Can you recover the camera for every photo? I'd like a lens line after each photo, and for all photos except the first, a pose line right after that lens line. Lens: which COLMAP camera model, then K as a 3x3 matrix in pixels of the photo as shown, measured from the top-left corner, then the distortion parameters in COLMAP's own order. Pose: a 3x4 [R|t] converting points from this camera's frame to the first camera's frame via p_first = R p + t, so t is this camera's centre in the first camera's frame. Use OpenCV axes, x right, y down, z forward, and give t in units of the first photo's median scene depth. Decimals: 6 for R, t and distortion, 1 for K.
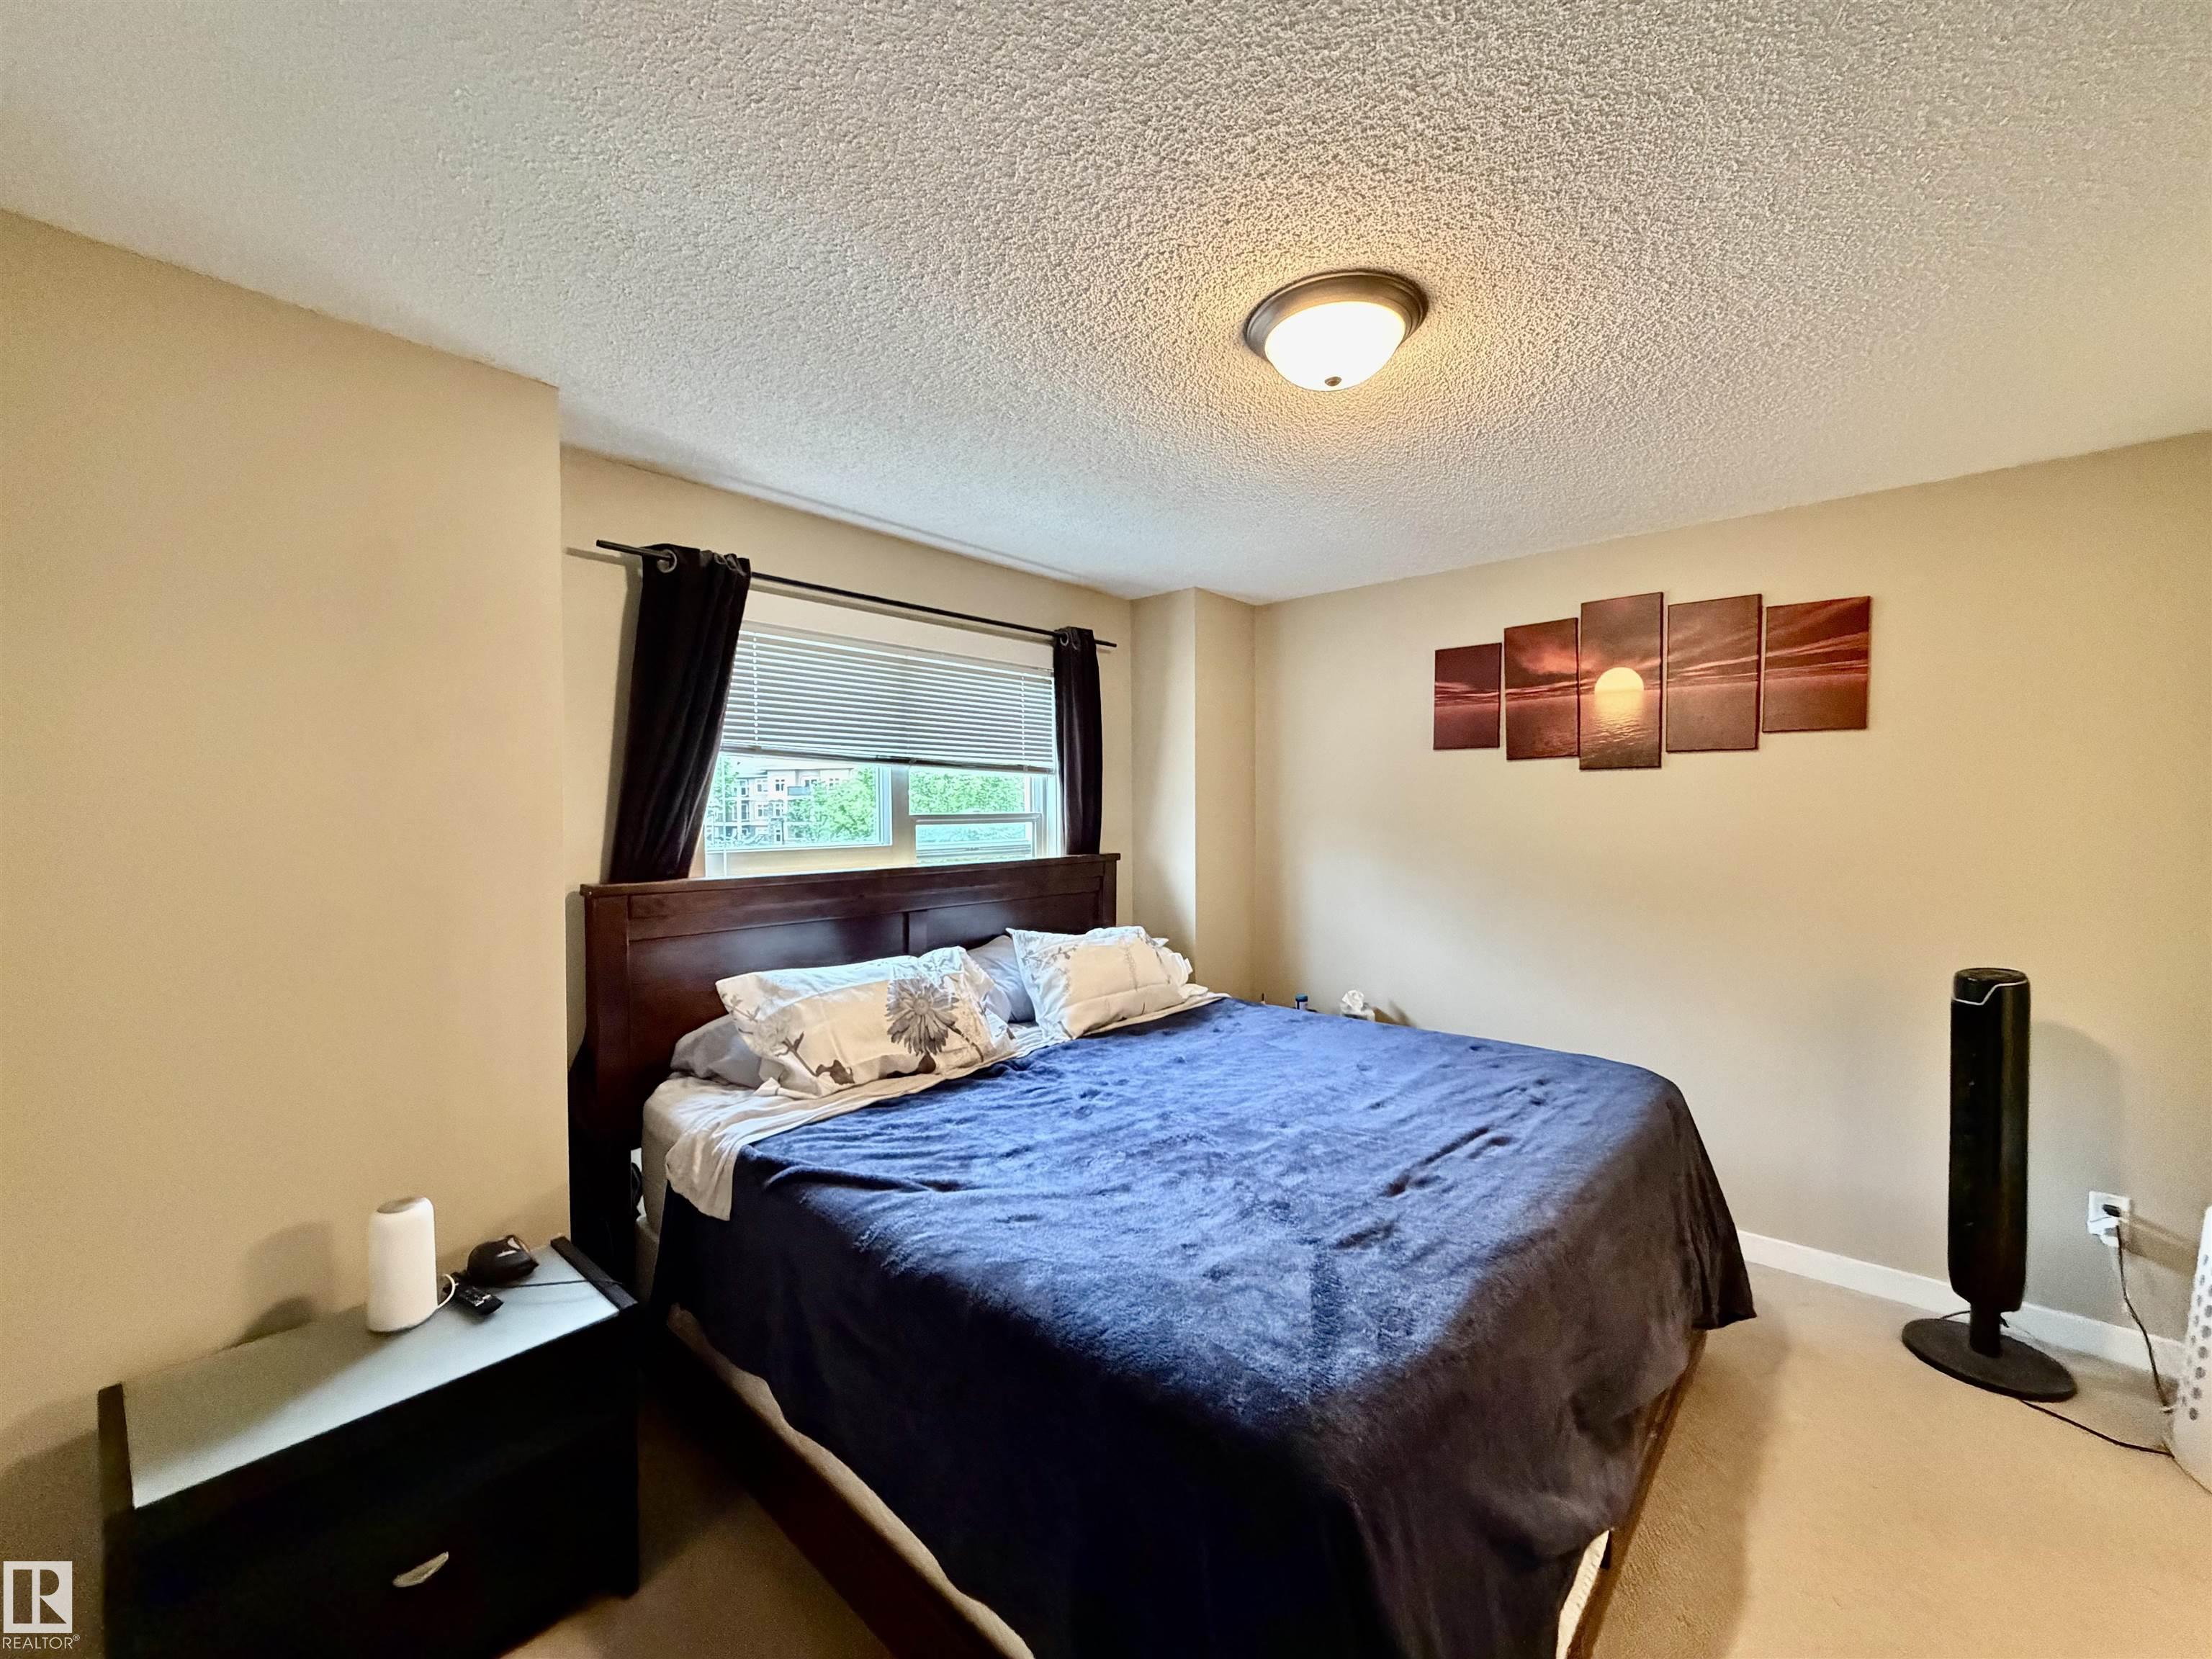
lens RADIAL K [[887.7, 0, 1100.3], [0, 887.7, 837.2], [0, 0, 1]] dist [0.000662, 0.000003]
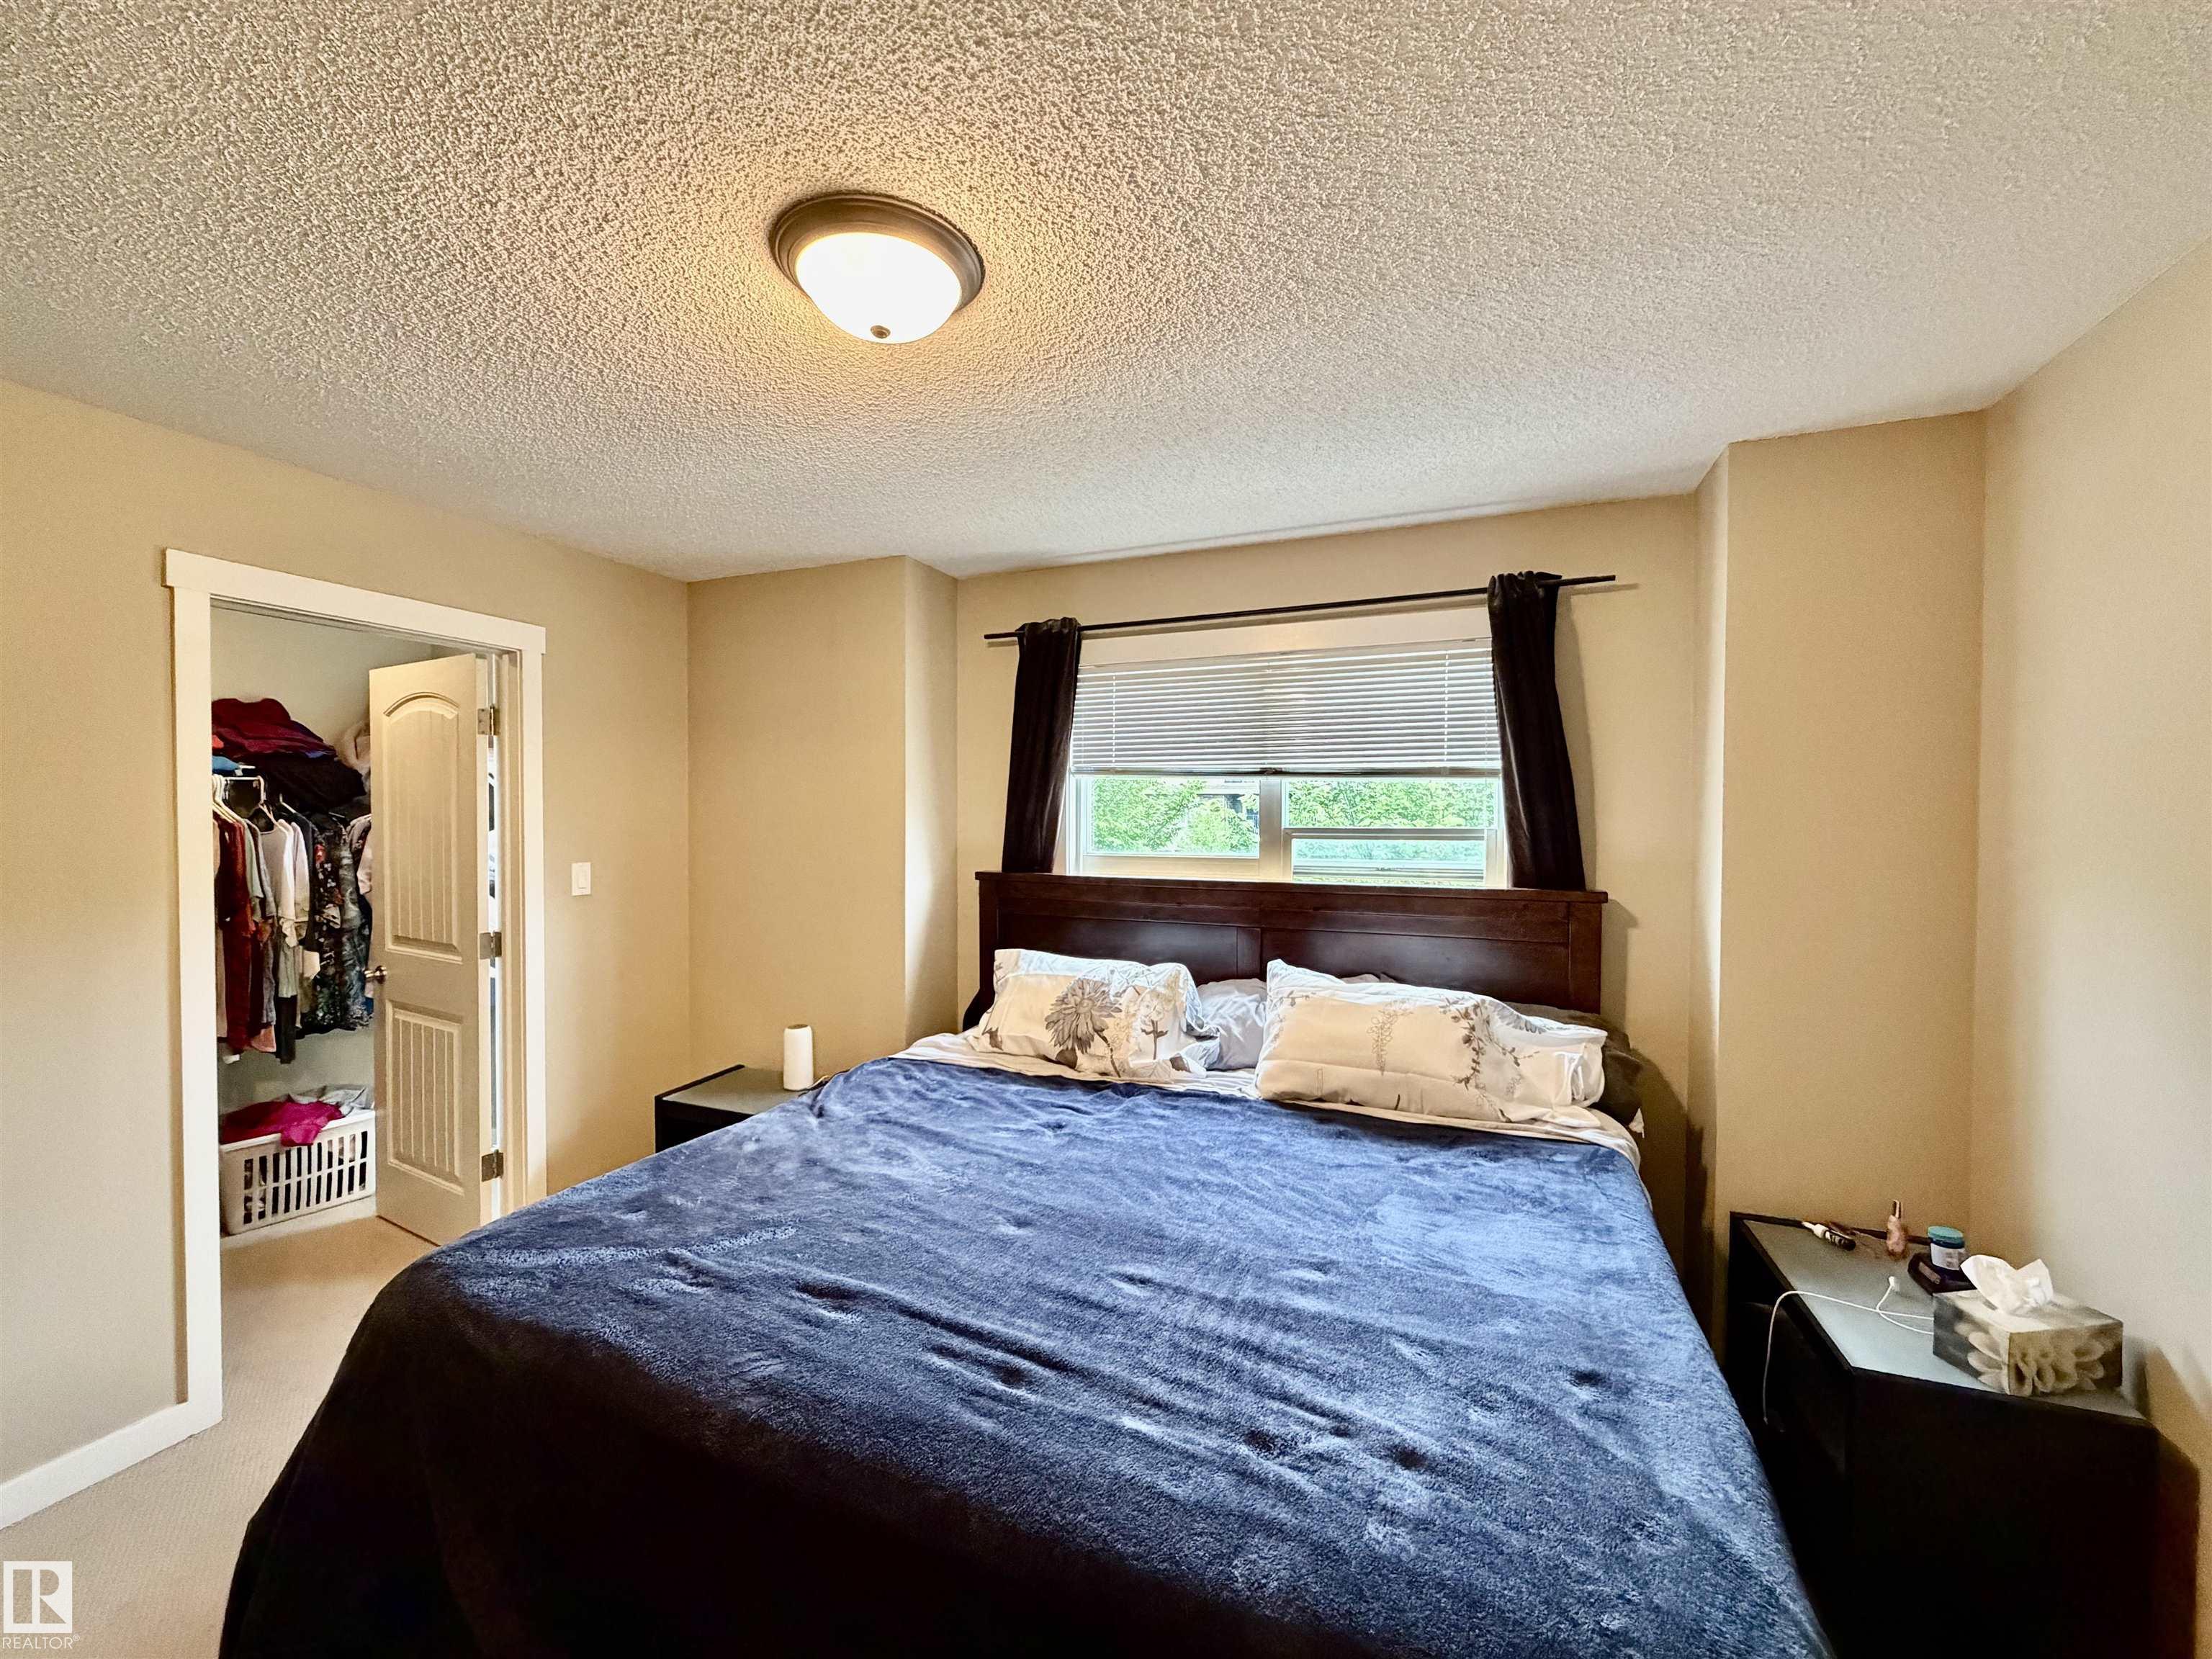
lens RADIAL K [[887.7, 0, 1100.3], [0, 887.7, 837.2], [0, 0, 1]] dist [0.000662, 0.000003]
pose [[0.315083, 0.022364, -0.948800, 0.794708], [-0.035880, 0.999288, 0.011638, -0.025072], [0.948386, 0.030376, 0.315661, 0.659876]]
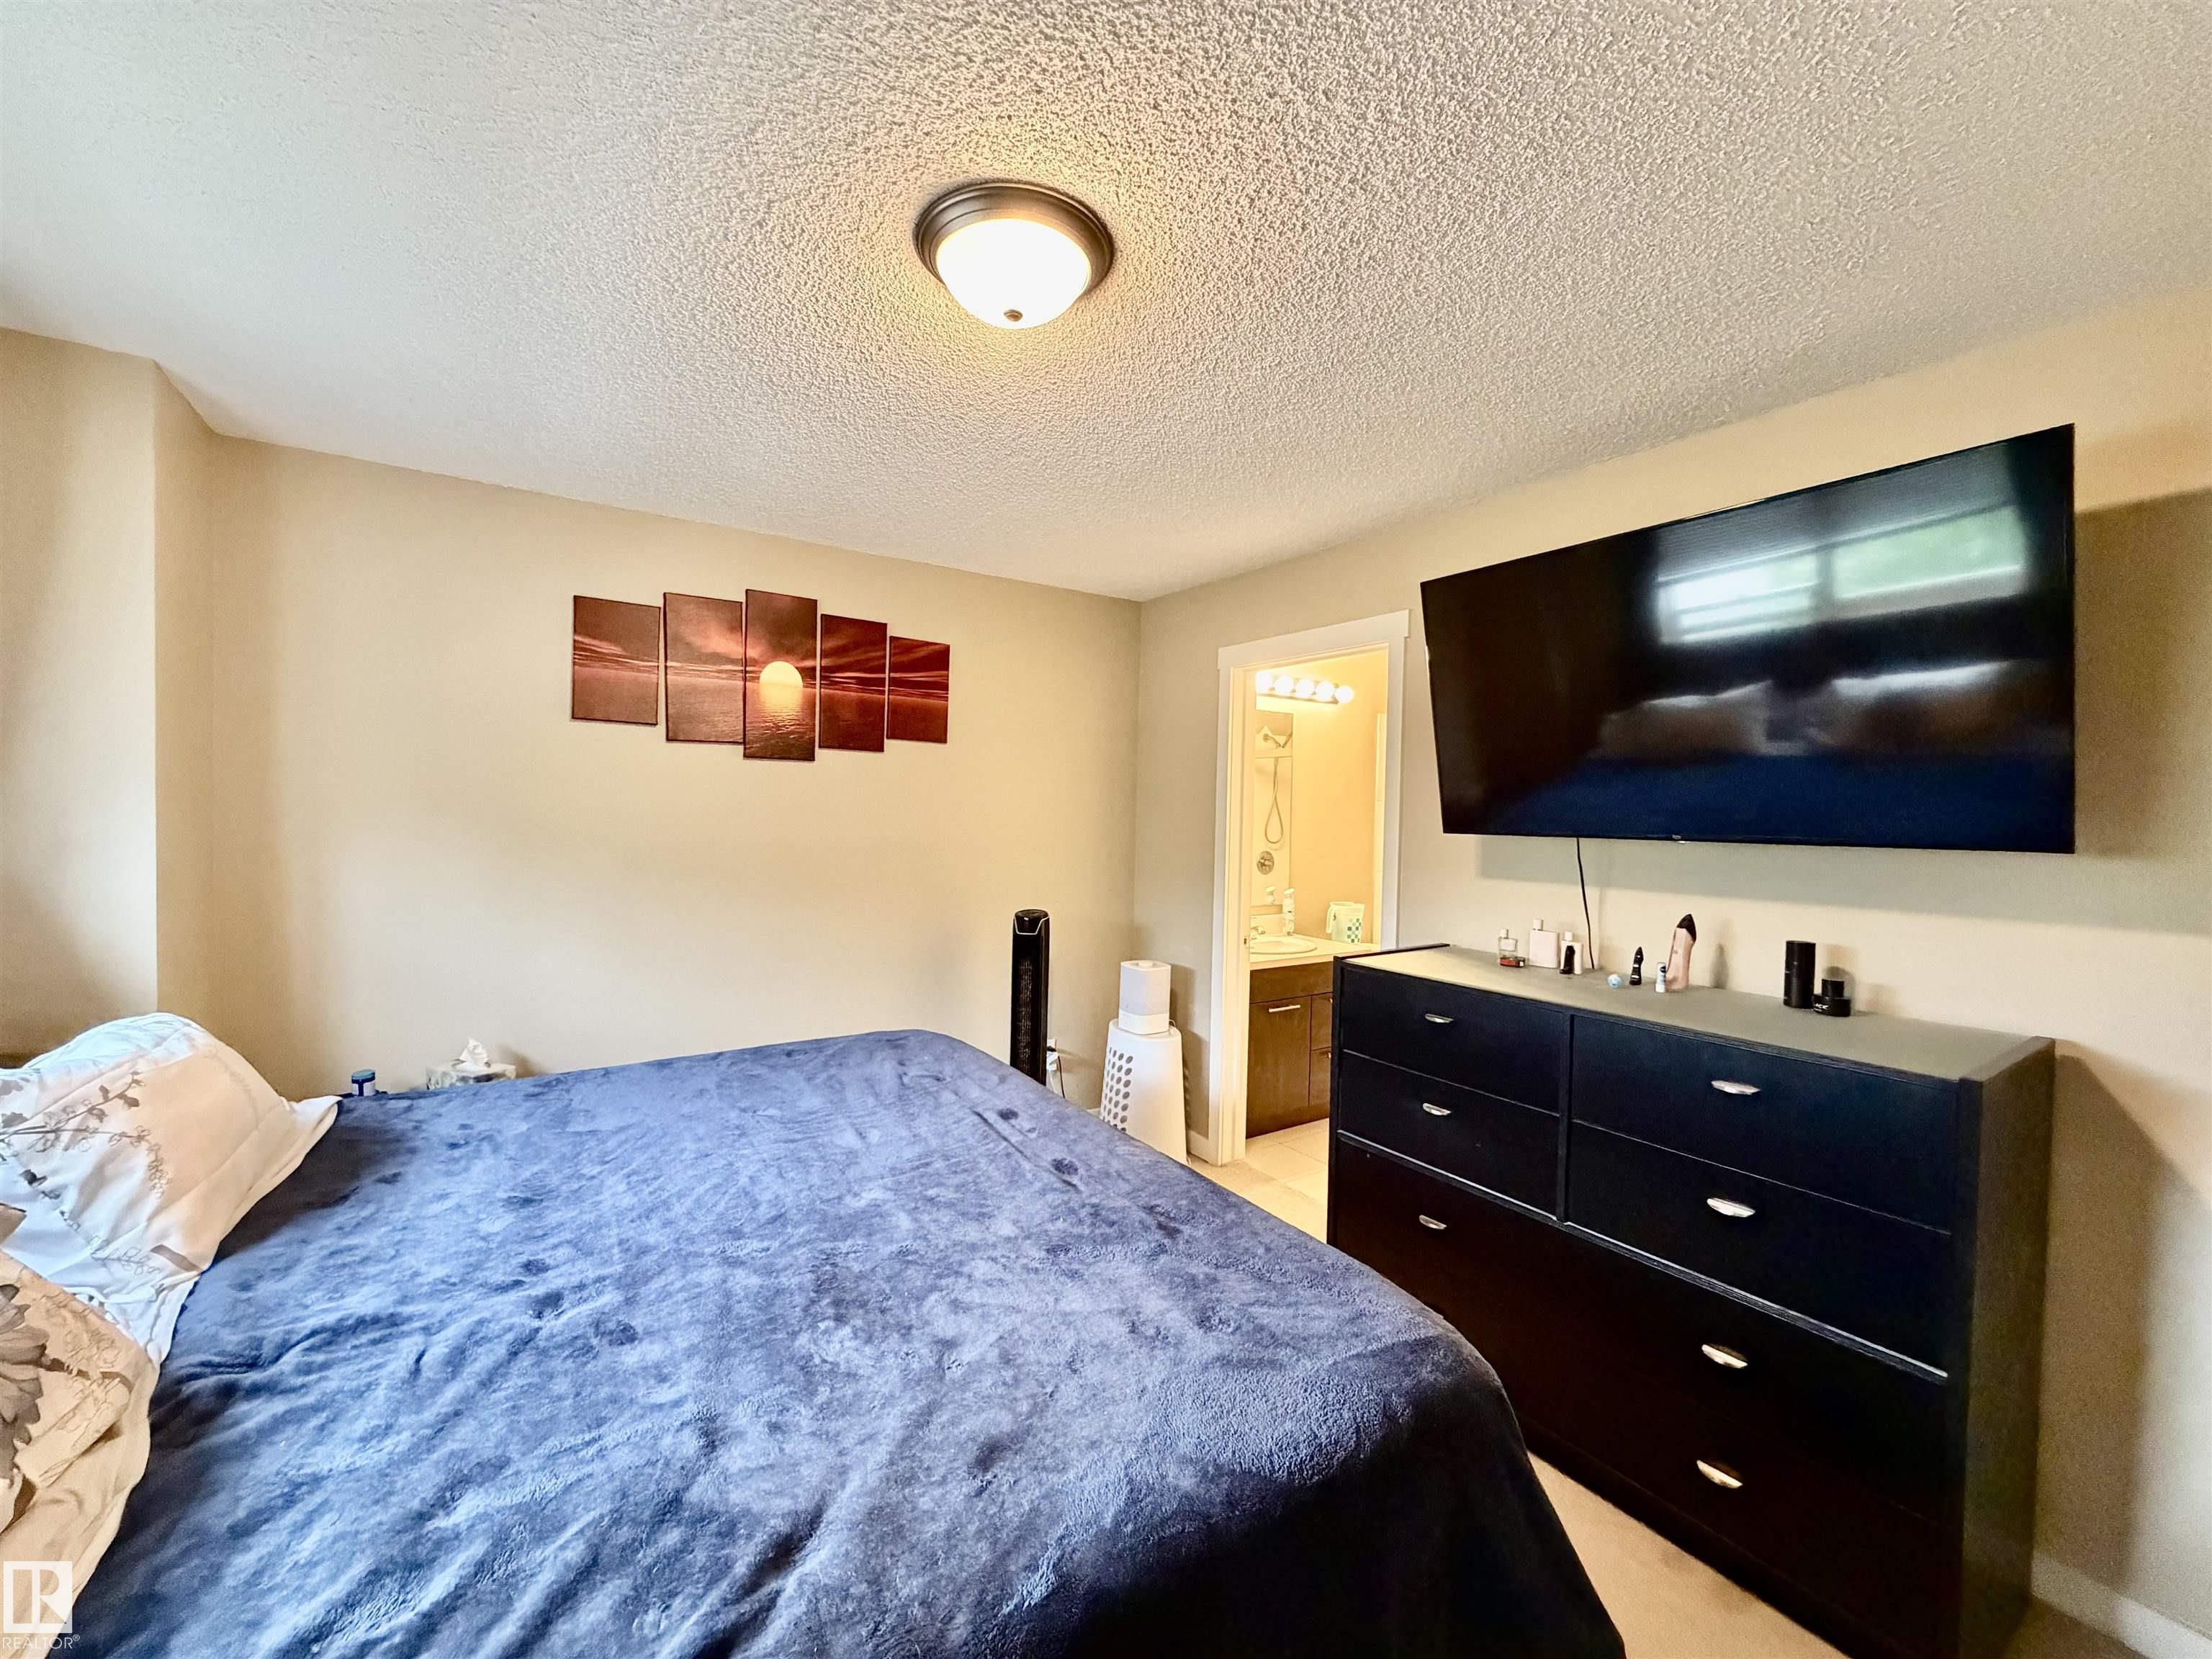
lens RADIAL K [[881.1, 0, 1099.8], [0, 881.1, 832.2], [0, 0, 1]] dist [0.000161, -0.000125]
pose [[0.248296, -0.015903, 0.968554, -0.400903], [0.008220, 0.999864, 0.014310, -0.004823], [-0.968649, 0.004409, 0.248393, 0.482906]]
